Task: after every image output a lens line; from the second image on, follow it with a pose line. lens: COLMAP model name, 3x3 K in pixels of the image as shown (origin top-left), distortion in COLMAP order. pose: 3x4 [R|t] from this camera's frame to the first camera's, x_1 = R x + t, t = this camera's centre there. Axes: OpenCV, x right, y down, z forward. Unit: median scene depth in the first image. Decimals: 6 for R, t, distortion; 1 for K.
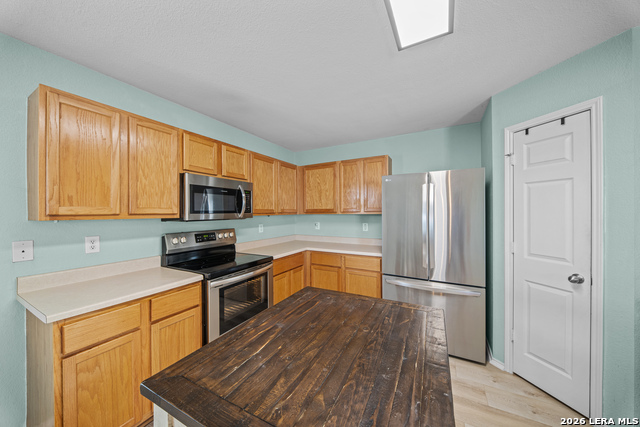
lens RADIAL K [[222.5, 0, 319.7], [0, 222.5, 212.3], [0, 0, 1]] dist [0.000052, -0.001318]
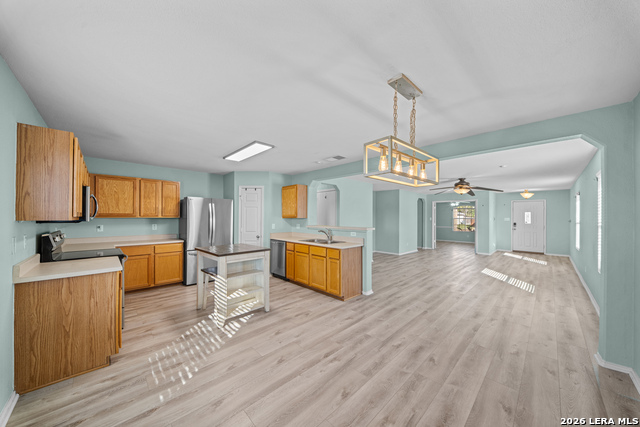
lens RADIAL K [[222.5, 0, 321.6], [0, 222.5, 216.7], [0, 0, 1]] dist [0.000052, -0.001318]
pose [[0.295089, 0.008576, 0.955431, -1.016812], [-0.006997, 0.999952, -0.006815, 0.005308], [-0.955444, -0.004674, 0.295134, -0.523574]]
